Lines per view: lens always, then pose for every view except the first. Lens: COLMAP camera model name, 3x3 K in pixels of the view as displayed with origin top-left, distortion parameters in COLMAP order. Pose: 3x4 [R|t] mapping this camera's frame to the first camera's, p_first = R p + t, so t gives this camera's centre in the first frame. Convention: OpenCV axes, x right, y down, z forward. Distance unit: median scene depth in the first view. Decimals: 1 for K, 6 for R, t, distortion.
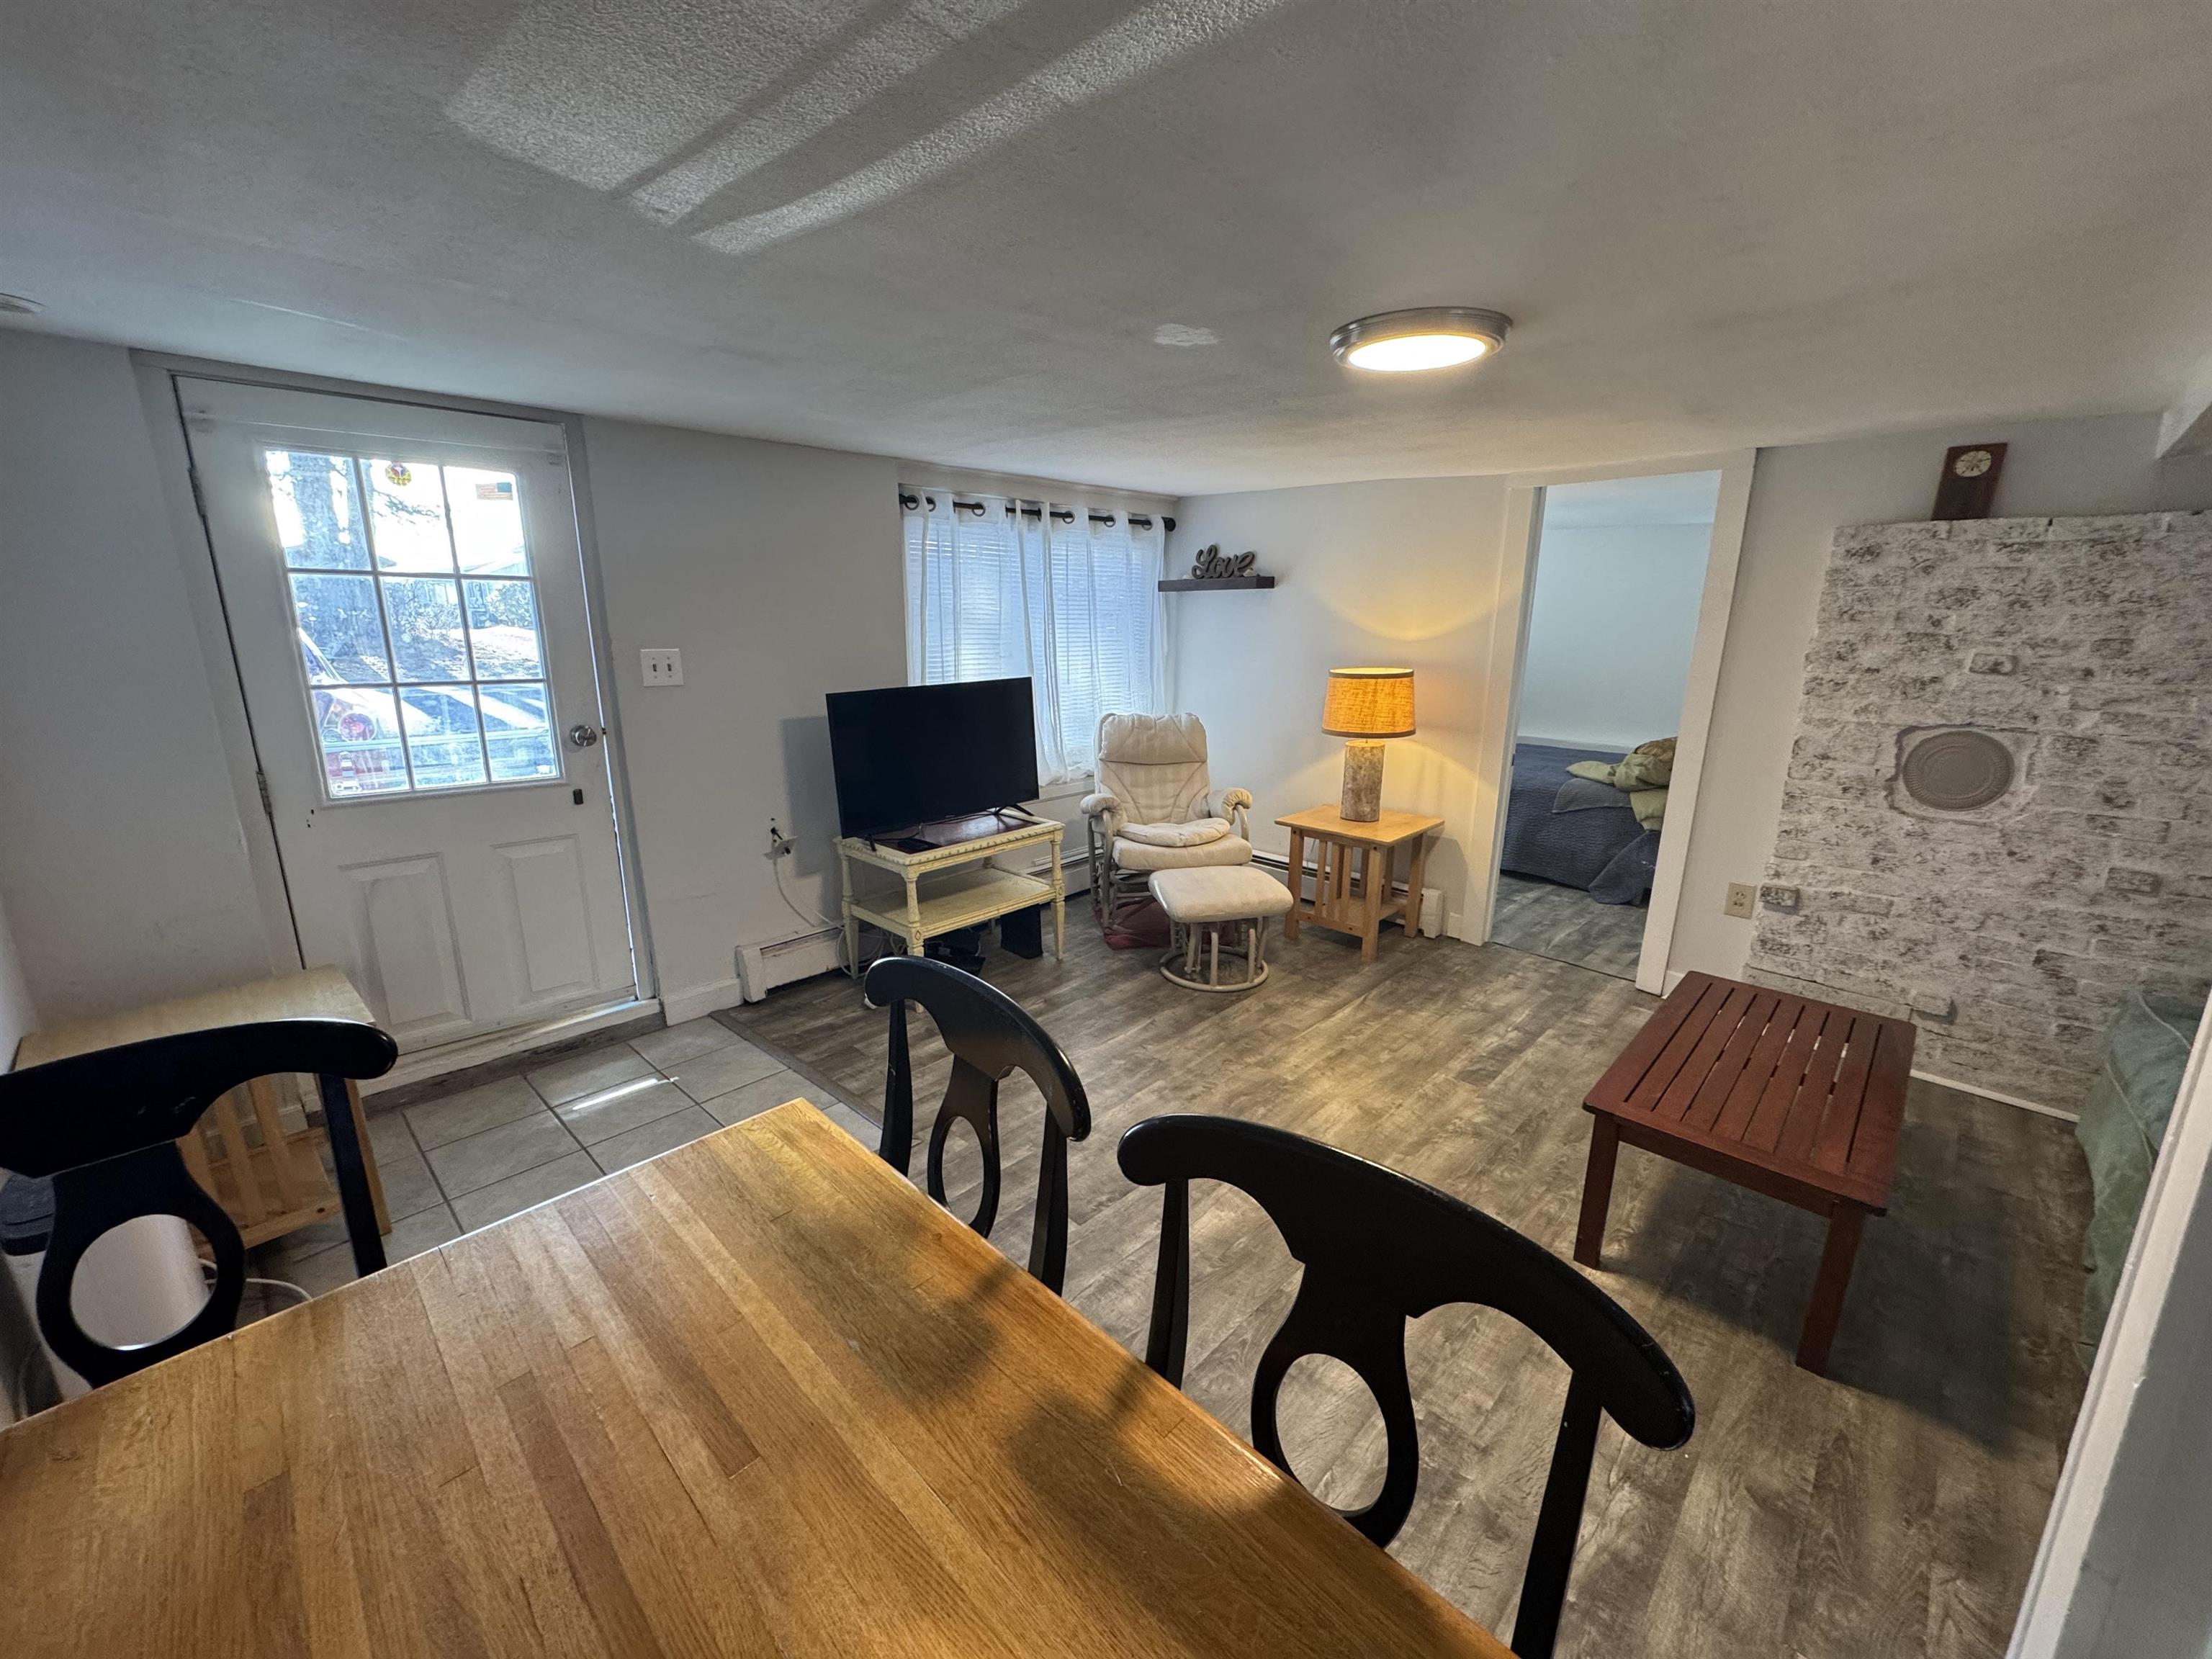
lens RADIAL K [[876.1, 0, 1109.7], [0, 876.1, 830.0], [0, 0, 1]] dist [0.000095, -0.000289]
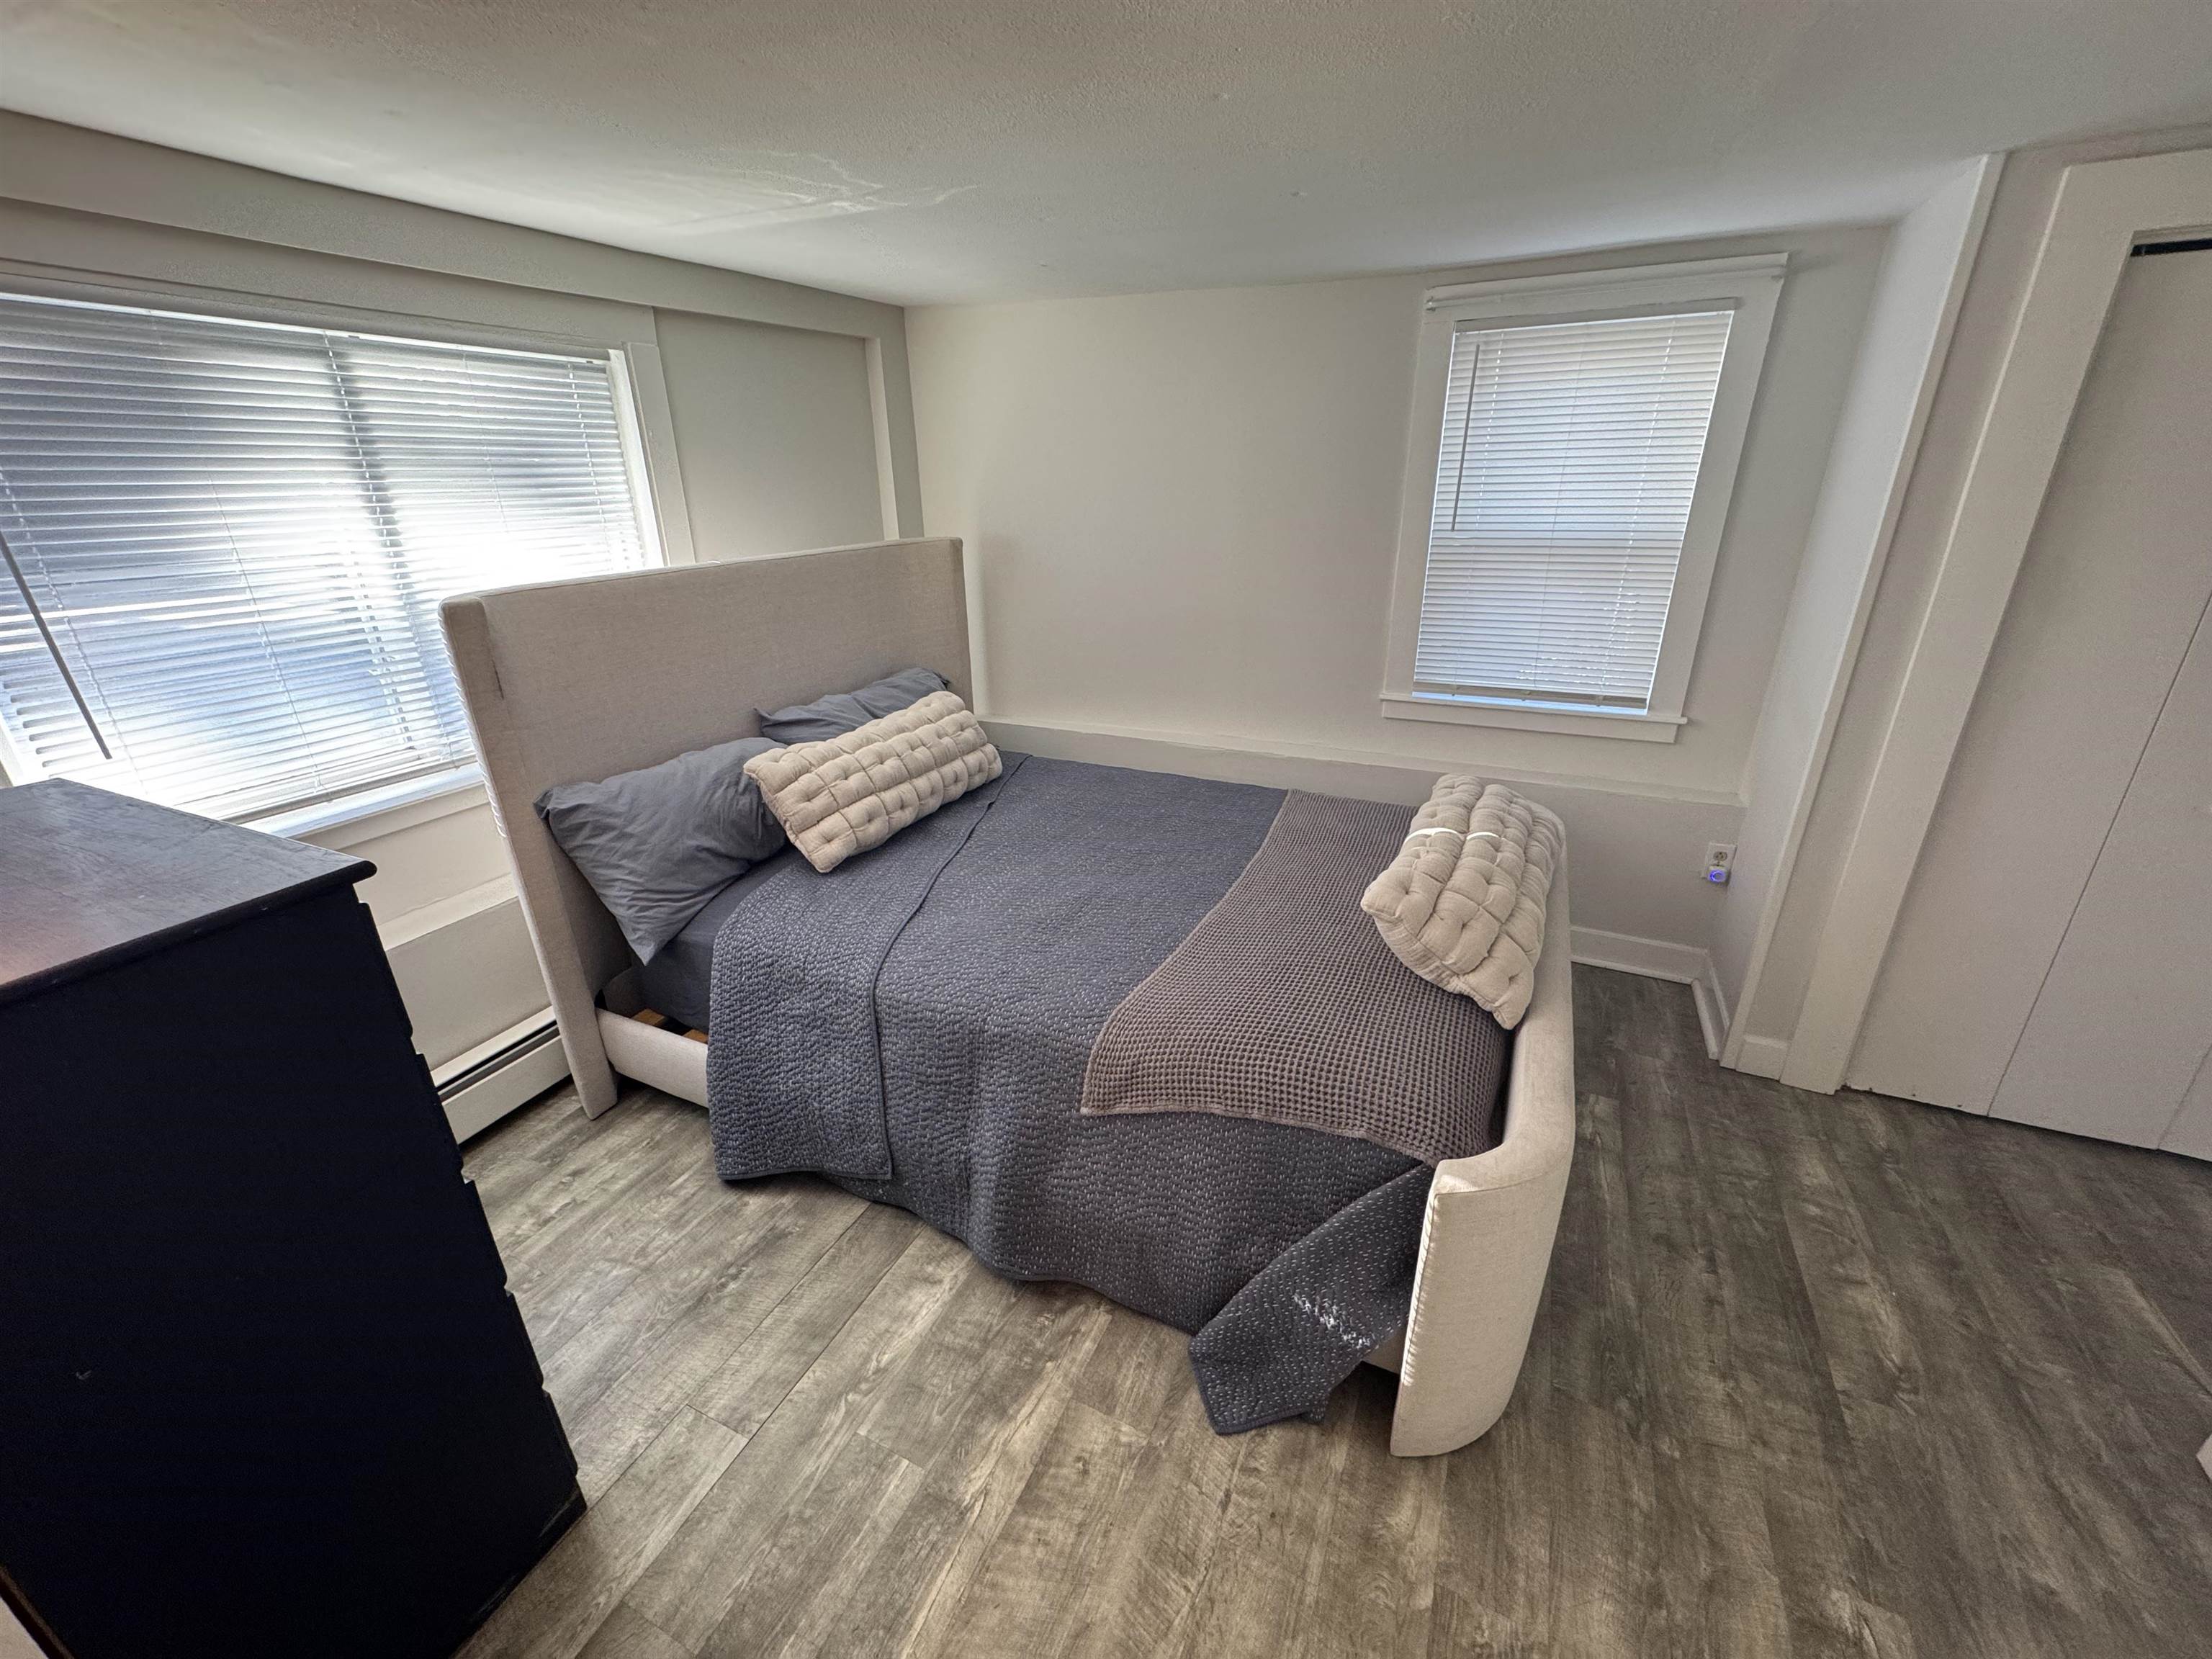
lens RADIAL K [[876.1, 0, 1105.3], [0, 876.1, 822.5], [0, 0, 1]] dist [0.000095, -0.000289]
pose [[0.938858, -0.147989, 0.310878, 0.723653], [0.103521, 0.982467, 0.155052, -0.310788], [-0.328373, -0.113390, 0.937717, 1.173284]]
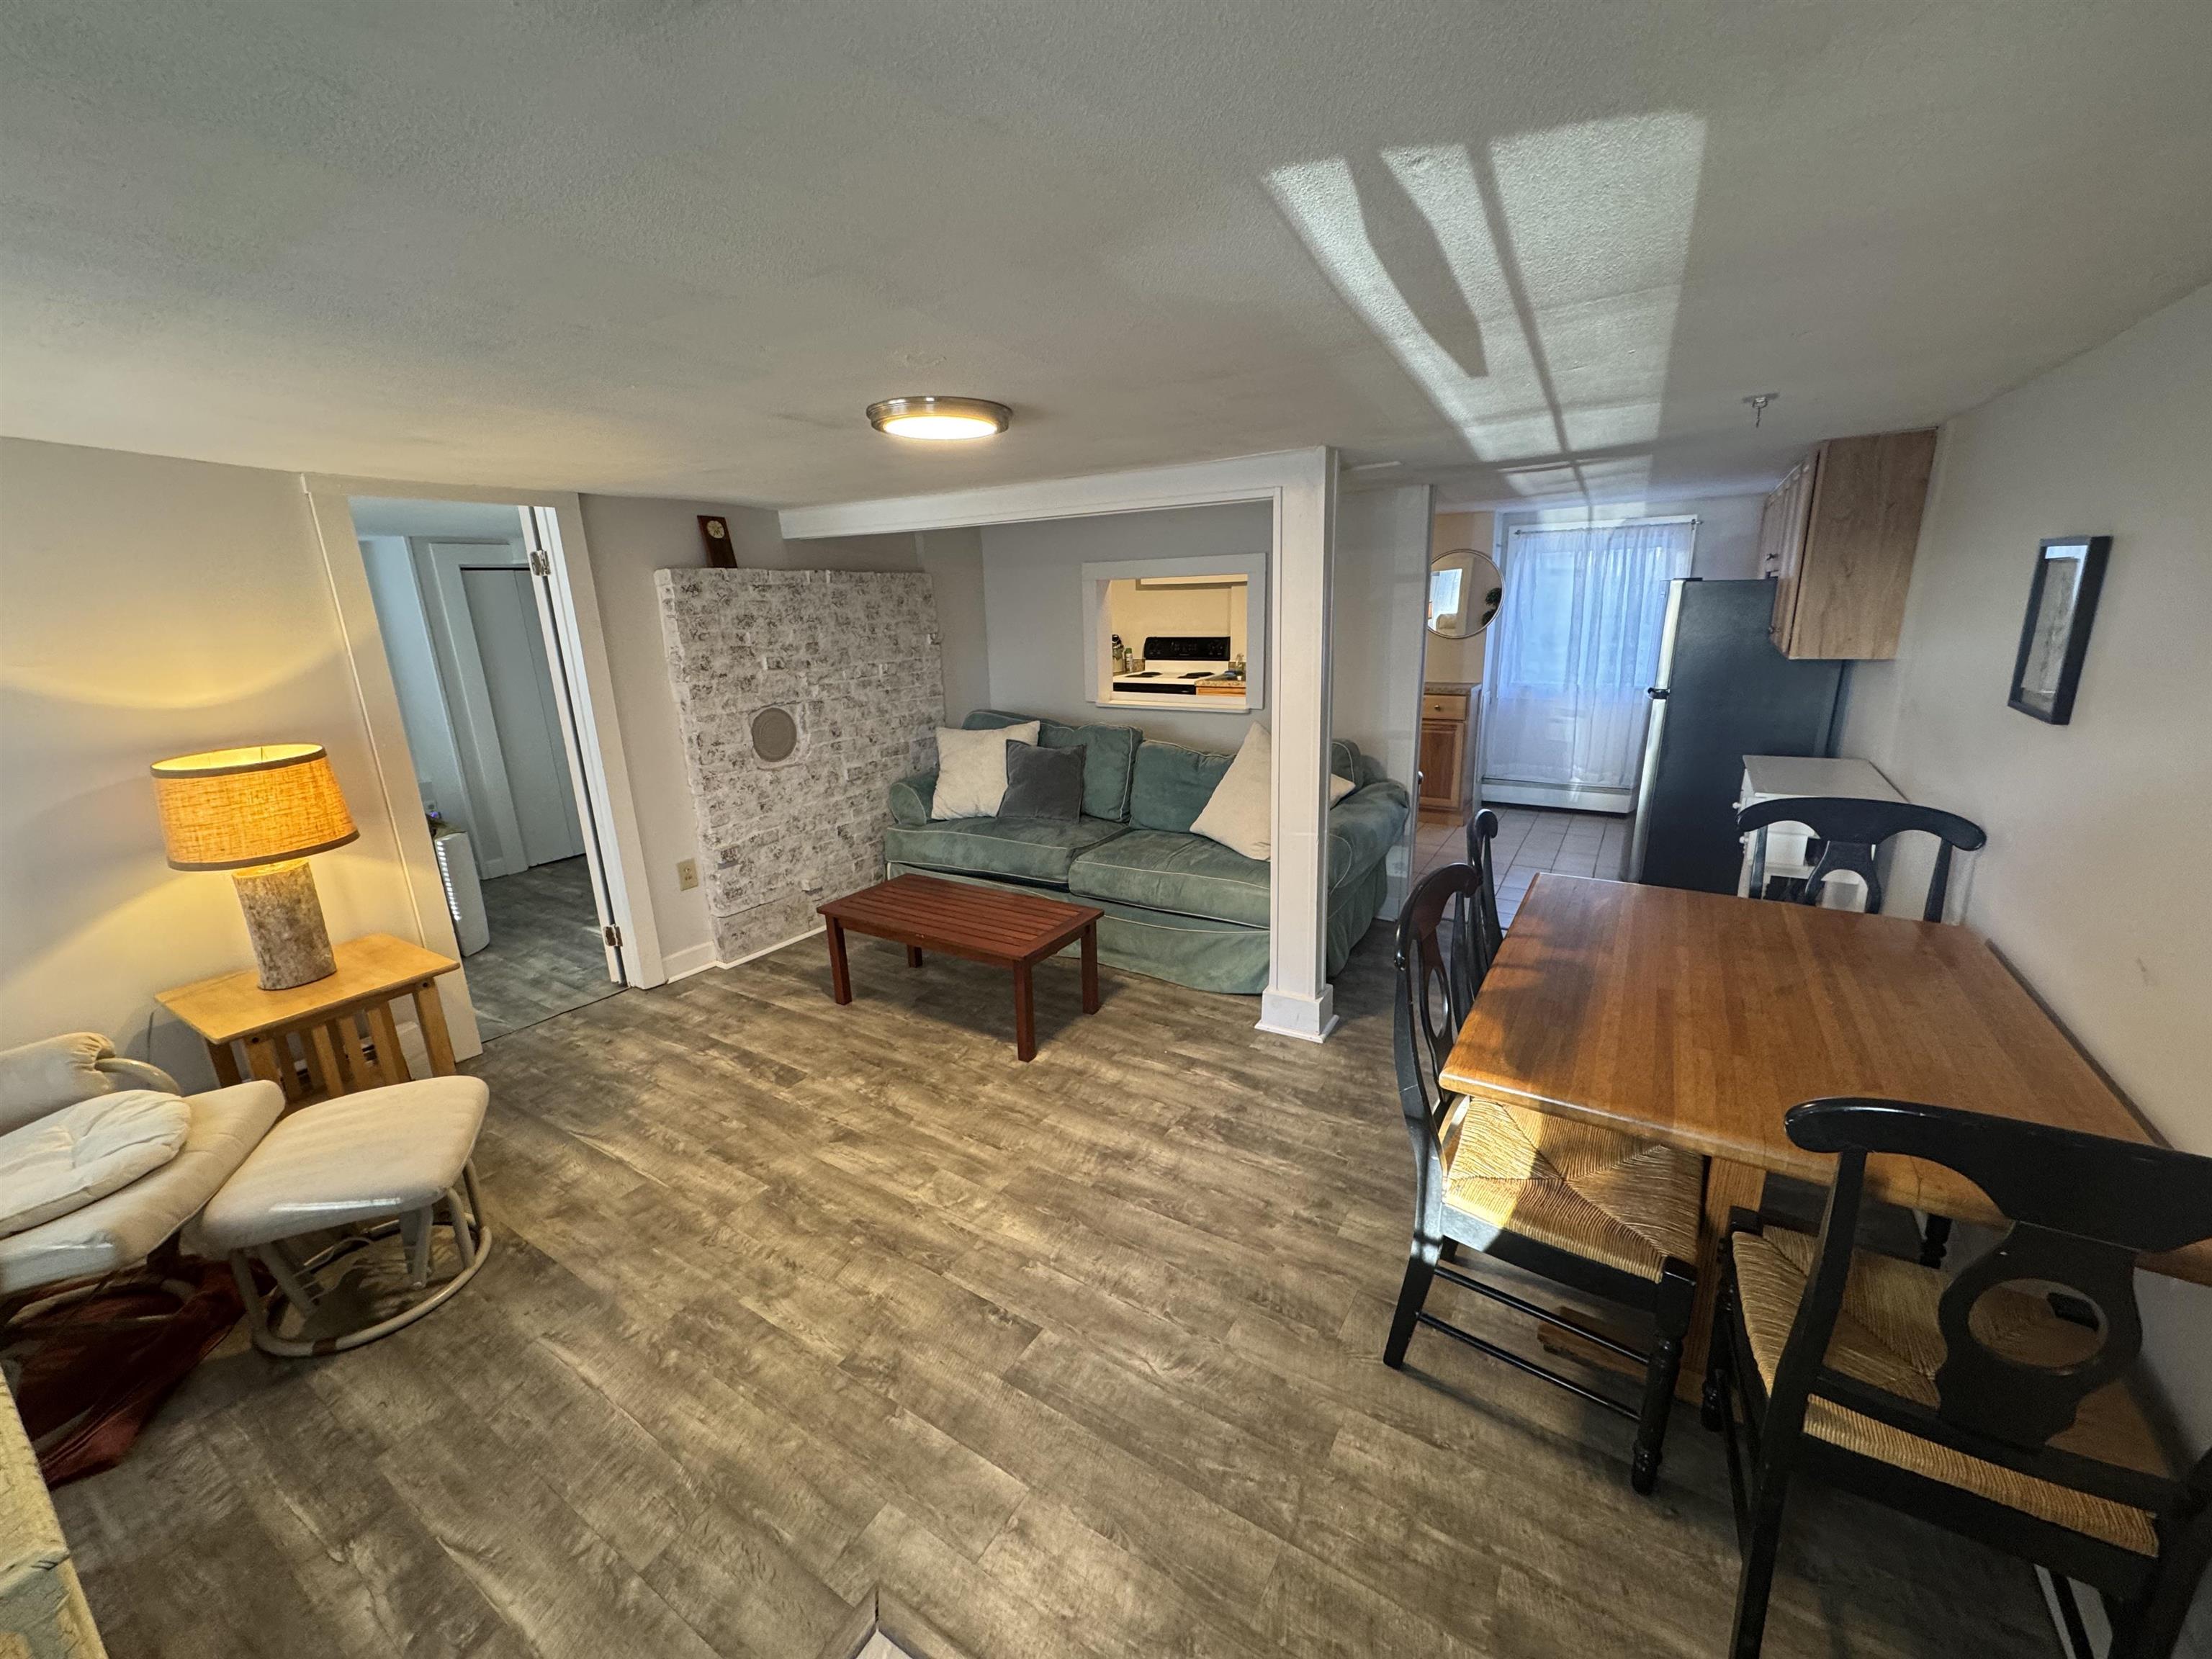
lens RADIAL K [[876.1, 0, 1095.0], [0, 876.1, 832.2], [0, 0, 1]] dist [0.000095, -0.000289]
pose [[-0.200636, -0.250010, 0.947228, -0.572870], [0.269107, 0.915629, 0.298670, -0.201914], [-0.941980, 0.314830, -0.116428, 0.663747]]
